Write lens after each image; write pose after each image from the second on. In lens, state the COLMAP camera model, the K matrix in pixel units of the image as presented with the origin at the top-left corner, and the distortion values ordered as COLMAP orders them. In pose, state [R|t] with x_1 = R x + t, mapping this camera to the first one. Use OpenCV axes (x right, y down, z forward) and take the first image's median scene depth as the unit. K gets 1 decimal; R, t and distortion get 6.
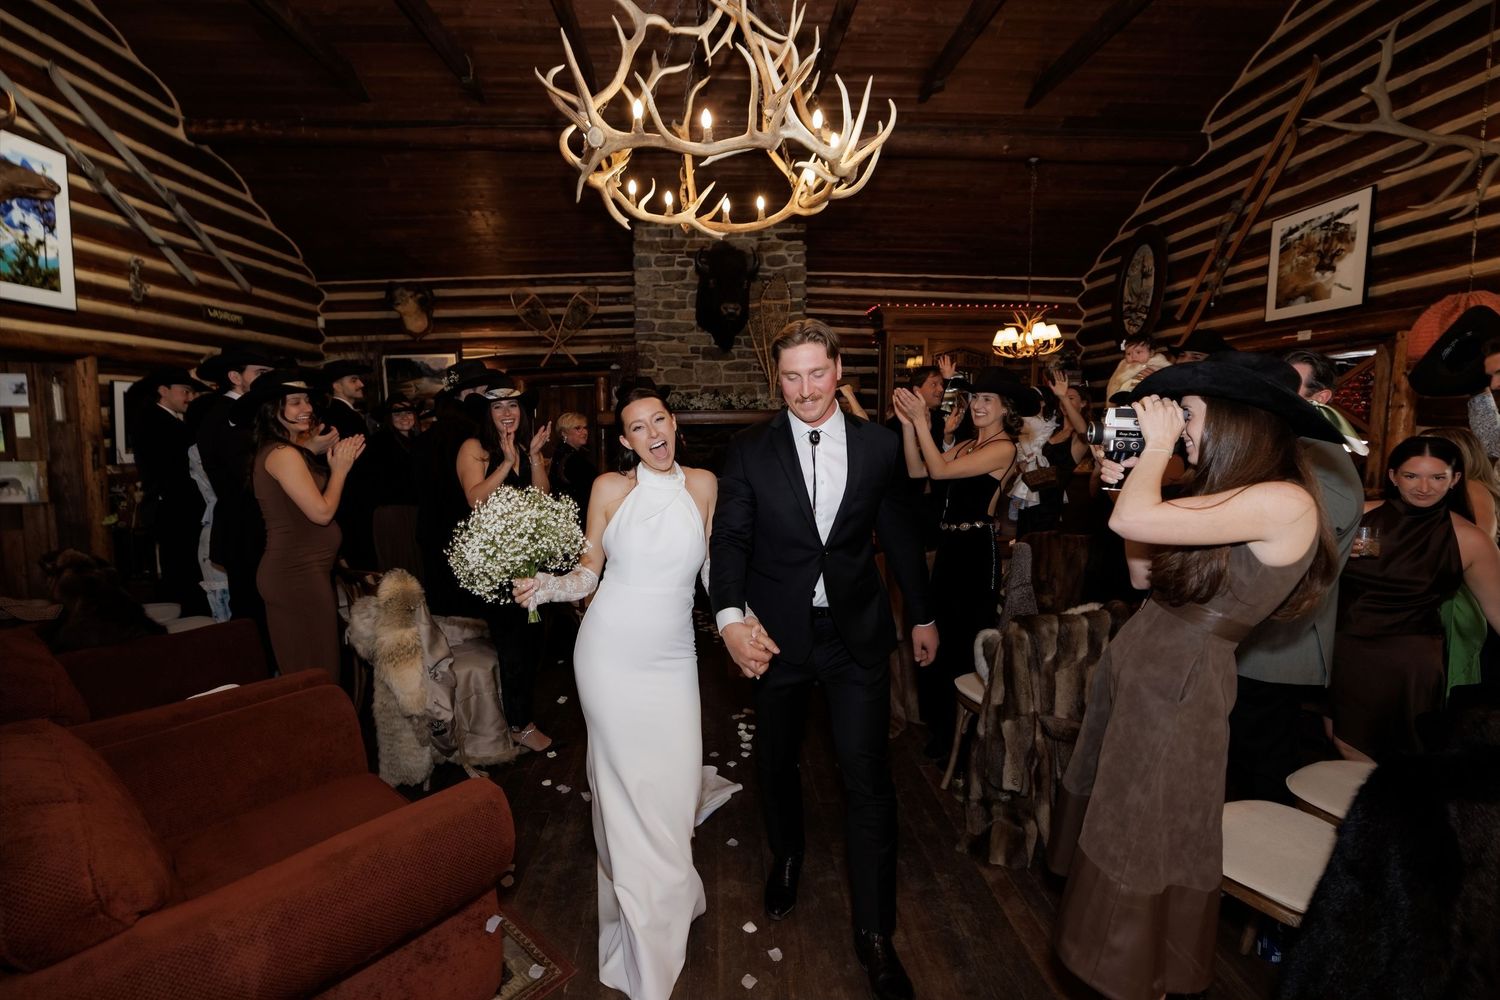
lens RADIAL K [[683.4, 0, 740.4], [0, 683.4, 478.3], [0, 0, 1]] dist [0.004397, -0.001651]
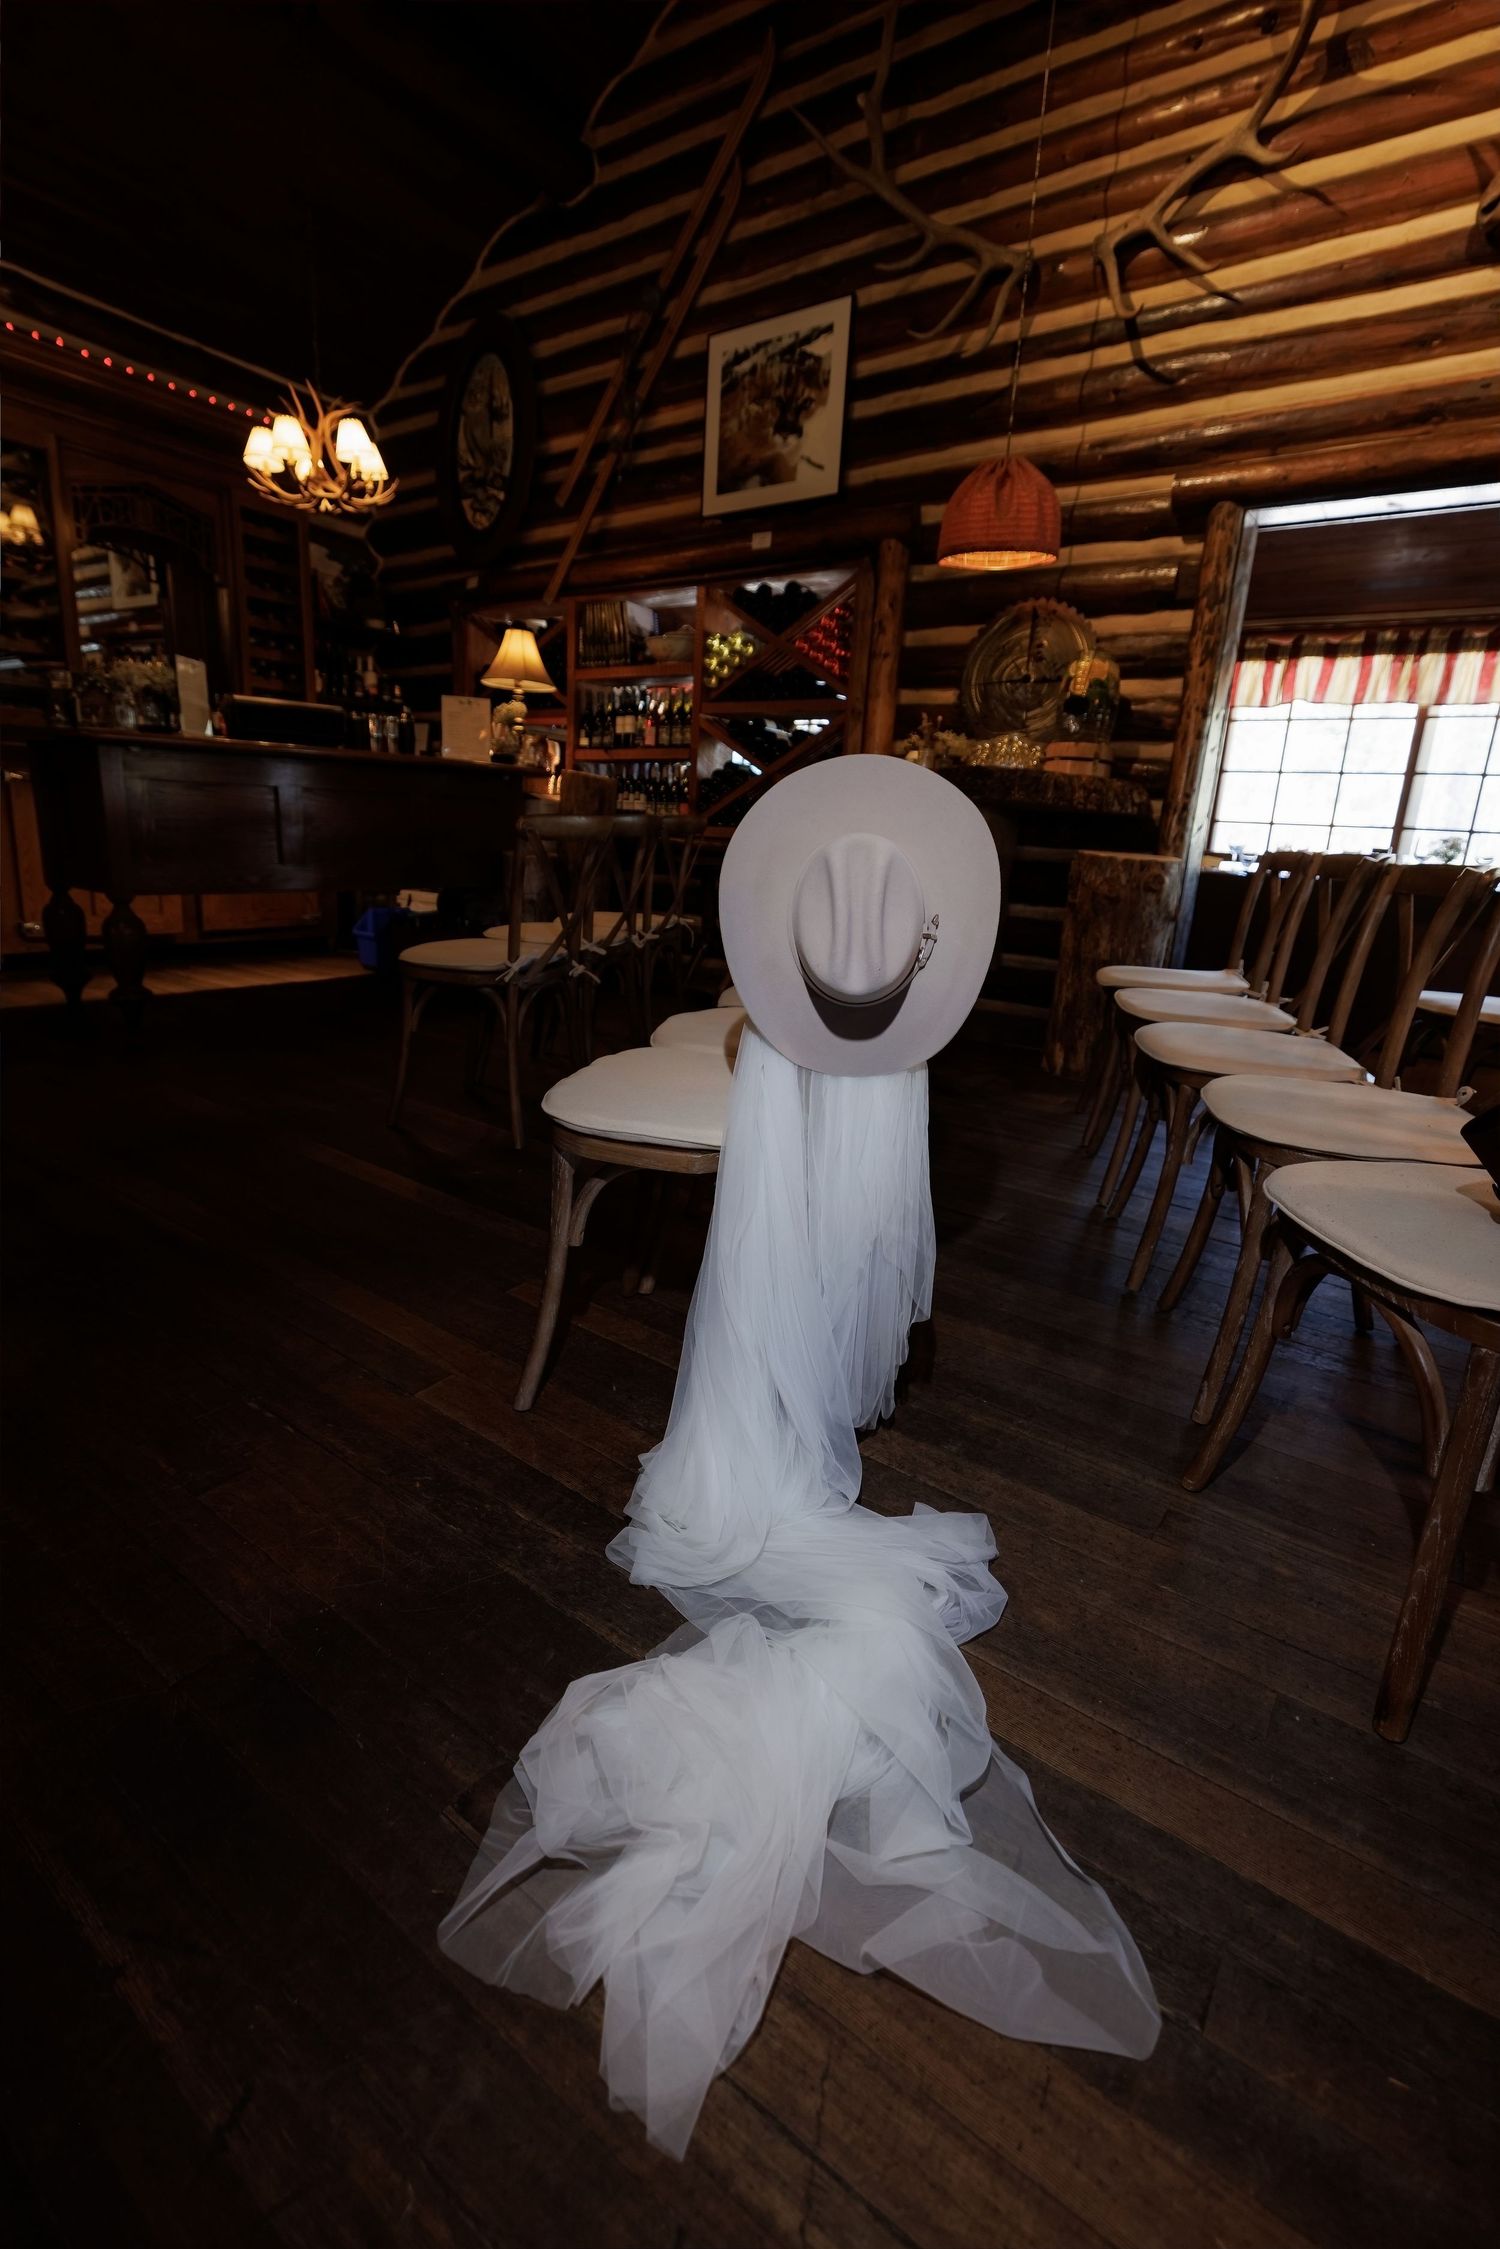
lens RADIAL K [[1024.6, 0, 754.2], [0, 1024.6, 1100.5], [0, 0, 1]] dist [0.004397, -0.001651]
pose [[0.631467, -0.169263, 0.756703, -0.002375], [0.015661, 0.978469, 0.205800, 0.092530], [-0.775245, -0.118105, 0.620521, 0.292291]]
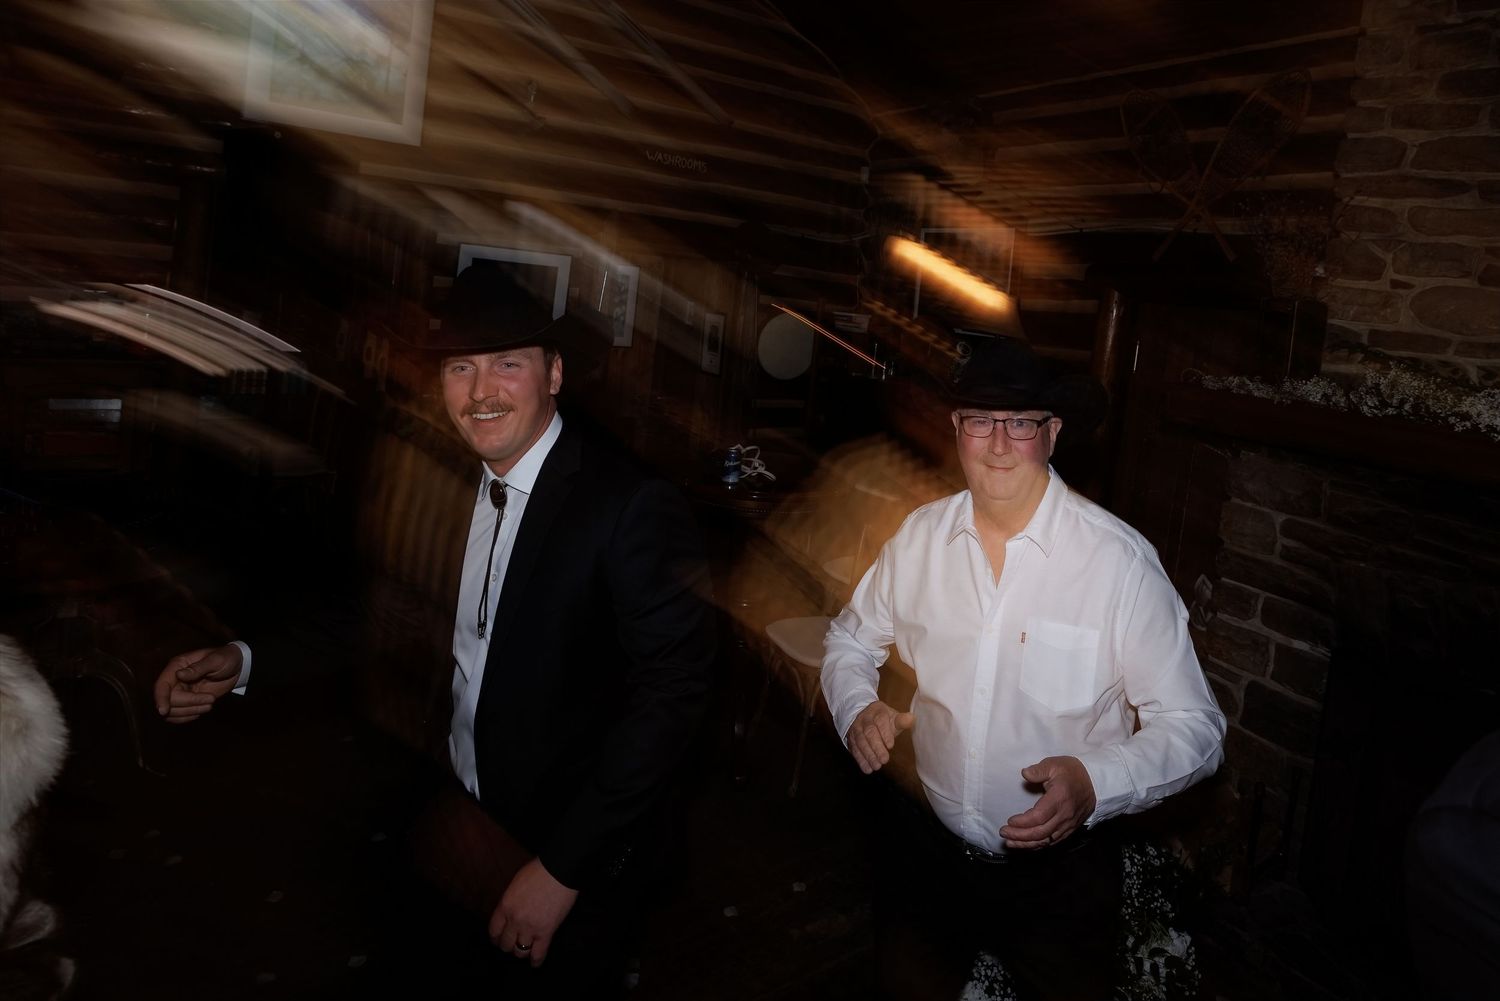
lens RADIAL K [[901.3, 0, 865.2], [0, 901.3, 316.1], [0, 0, 1]] dist [0.005361, -0.001543]
pose [[0.589057, 0.101968, -0.801632, 0.092355], [-0.187748, 0.982131, -0.013034, -0.112639], [0.785979, 0.158183, 0.597675, 0.675300]]
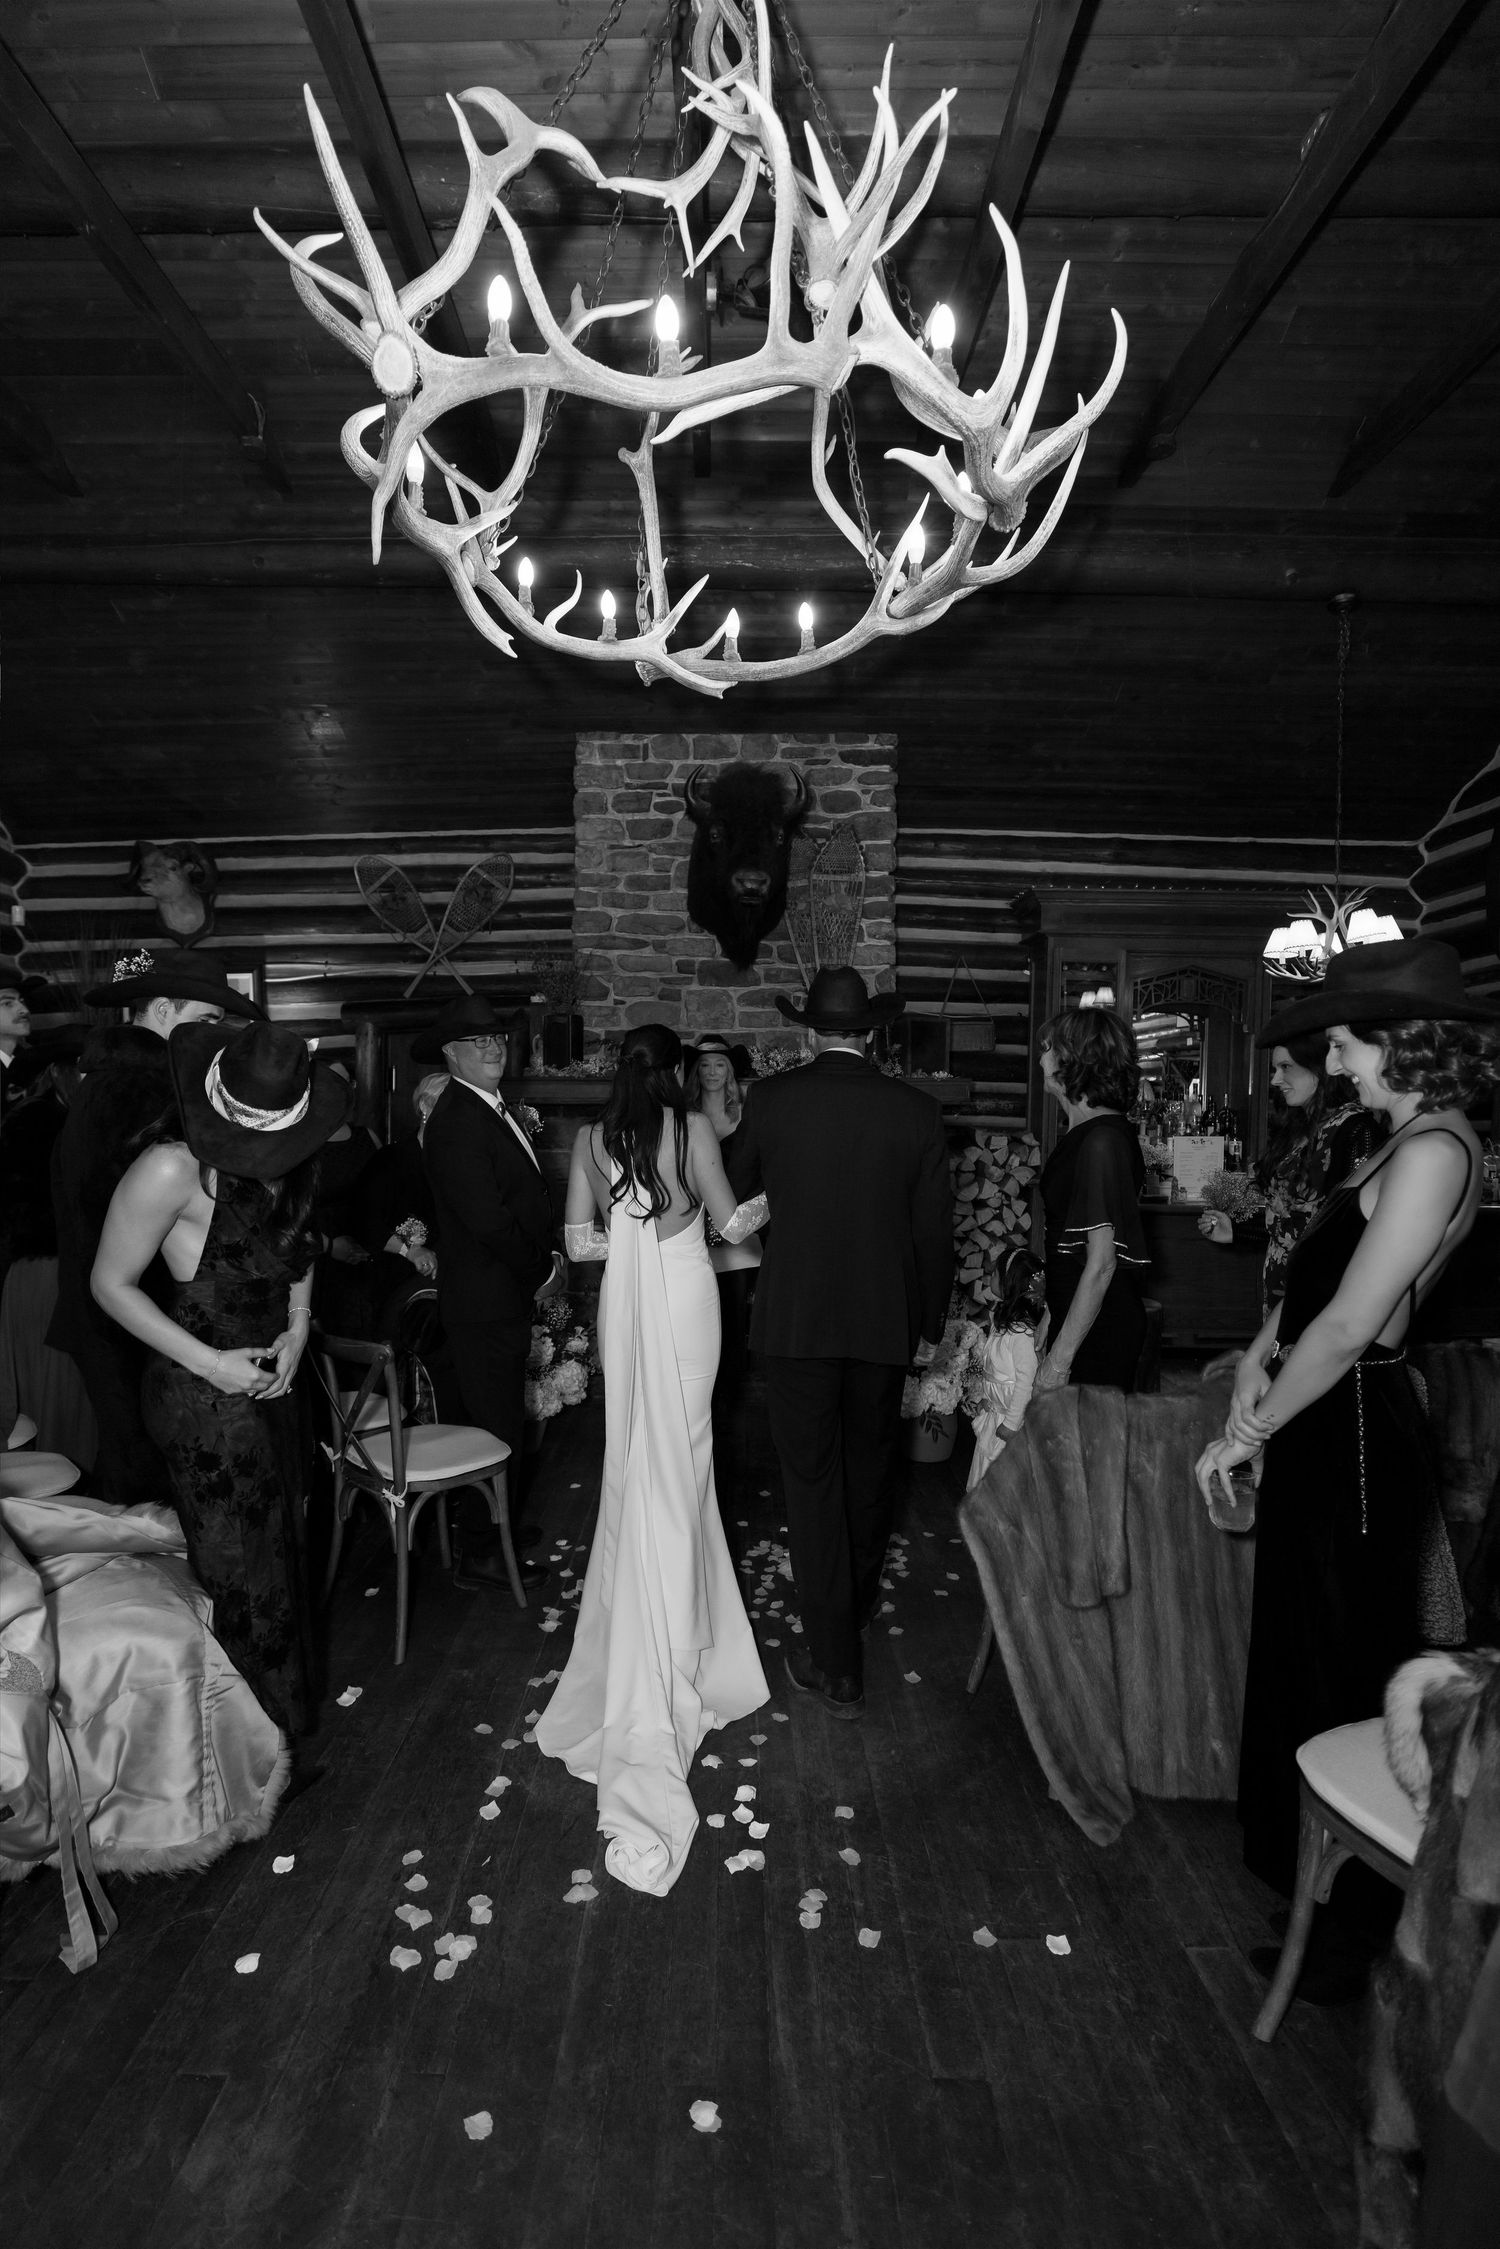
lens RADIAL K [[1121.5, 0, 726.8], [0, 1121.5, 1148.3], [0, 0, 1]] dist [-0.005035, -0.001063]
pose [[0.998802, 0.013742, -0.046958, 0.010876], [-0.016213, 0.998481, -0.052650, -0.000839], [0.046163, 0.053348, 0.997508, 0.167746]]
